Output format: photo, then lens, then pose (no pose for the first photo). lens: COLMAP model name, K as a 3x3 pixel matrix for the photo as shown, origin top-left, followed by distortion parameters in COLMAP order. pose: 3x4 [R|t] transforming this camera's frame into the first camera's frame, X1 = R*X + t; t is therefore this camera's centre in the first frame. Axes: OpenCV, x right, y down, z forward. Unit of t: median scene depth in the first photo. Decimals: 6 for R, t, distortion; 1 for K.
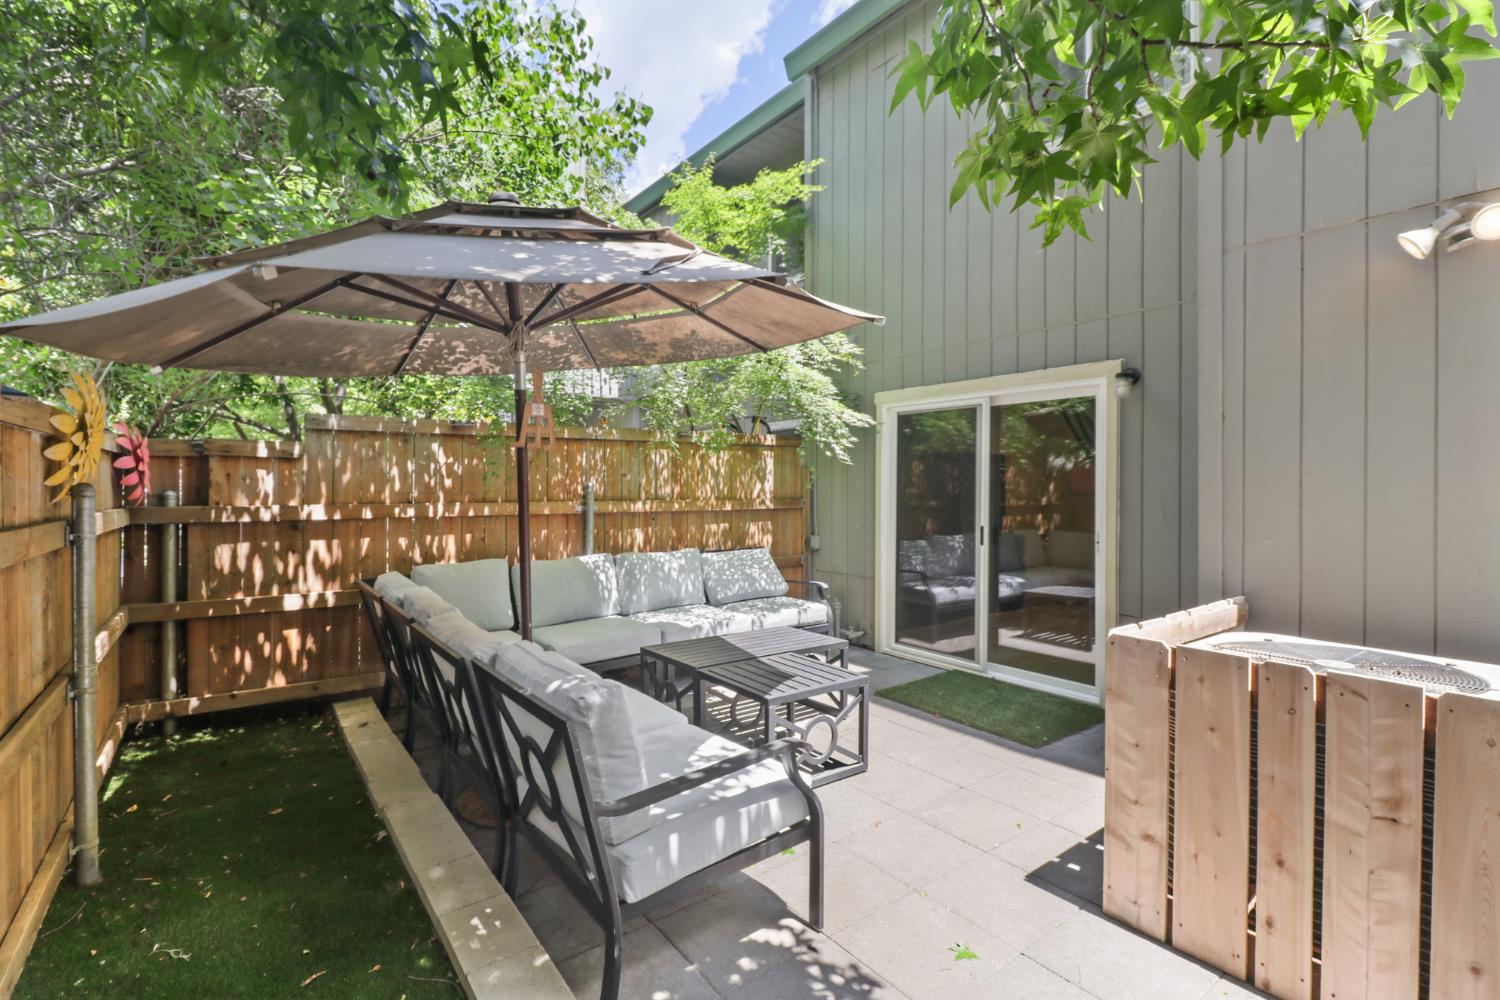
lens RADIAL K [[706.0, 0, 772.6], [0, 706.0, 470.1], [0, 0, 1]] dist [0.020779, -0.013275]
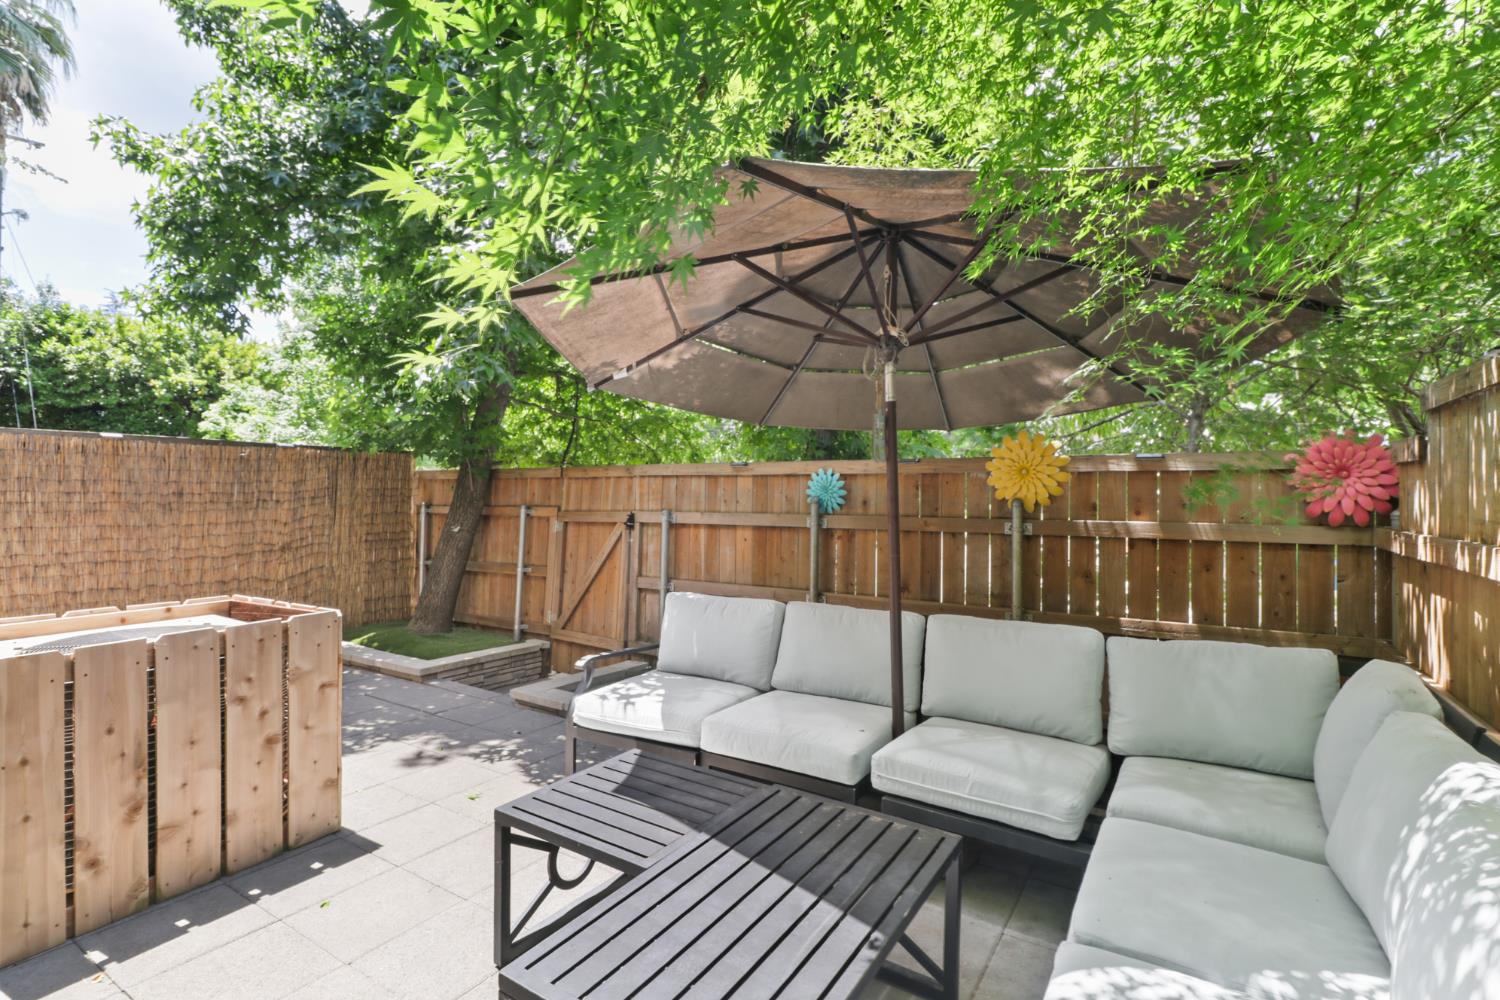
lens RADIAL K [[706.0, 0, 752.8], [0, 706.0, 492.3], [0, 0, 1]] dist [0.020779, -0.013275]
pose [[-0.937301, -0.003496, -0.348502, 0.111744], [0.004816, 0.999724, -0.022982, 0.022939], [0.348486, -0.023219, -0.937026, 1.337059]]
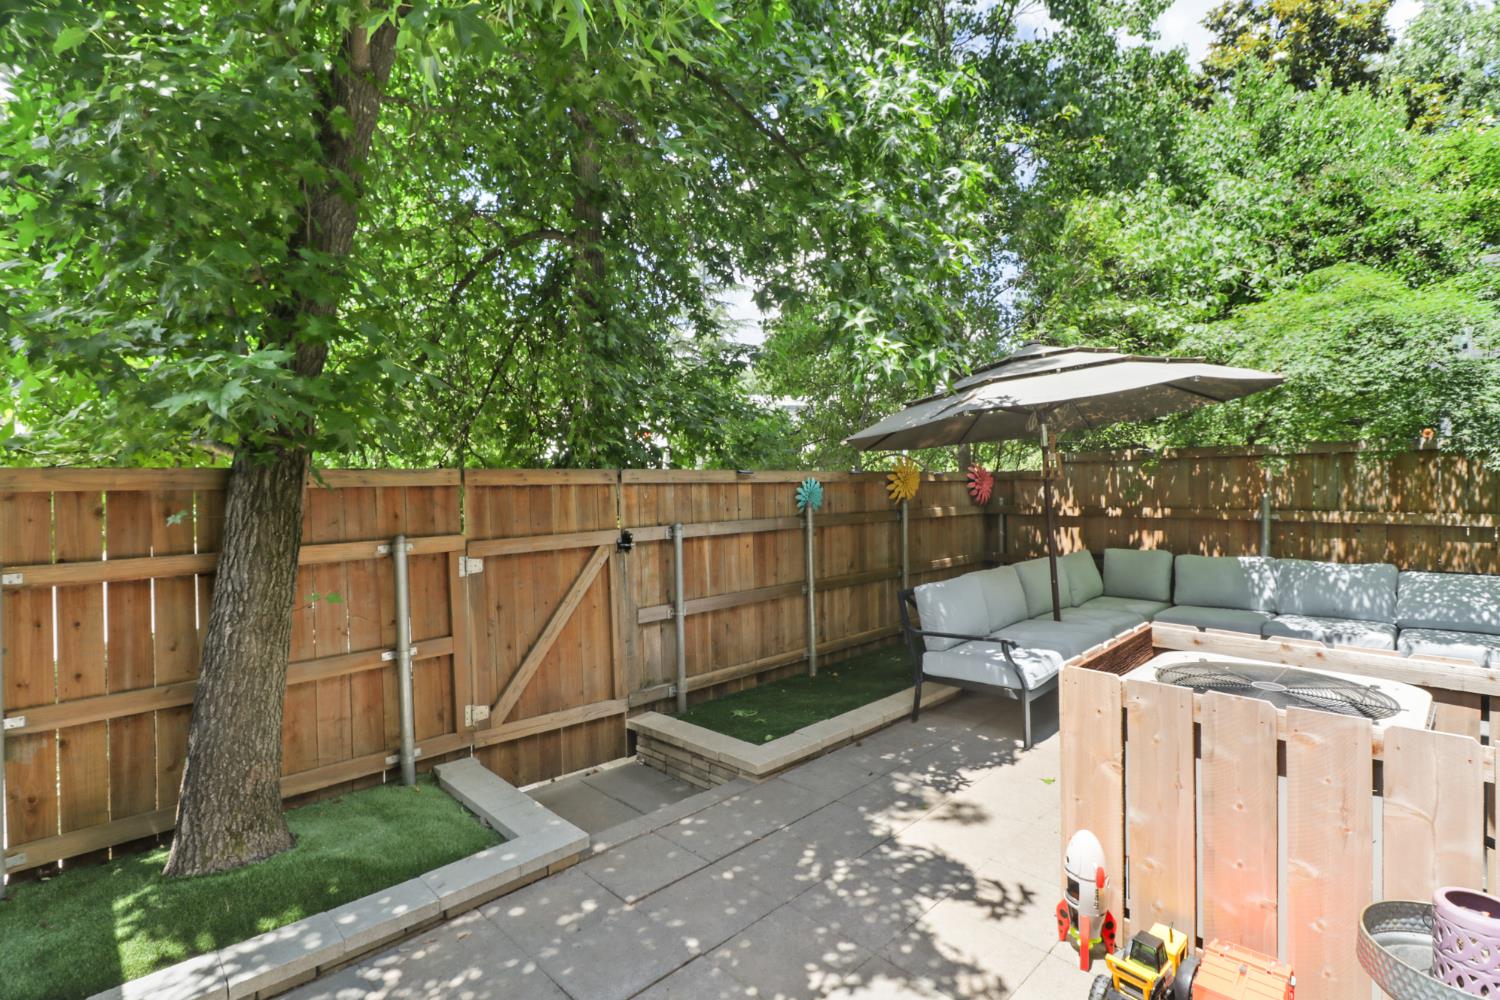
lens RADIAL K [[706.0, 0, 746.2], [0, 706.0, 496.5], [0, 0, 1]] dist [0.020779, -0.013275]
pose [[0.124853, 0.020493, -0.991964, 0.927289], [0.033712, 0.999122, 0.024884, -0.041423], [0.991602, -0.036548, 0.124053, 0.034374]]
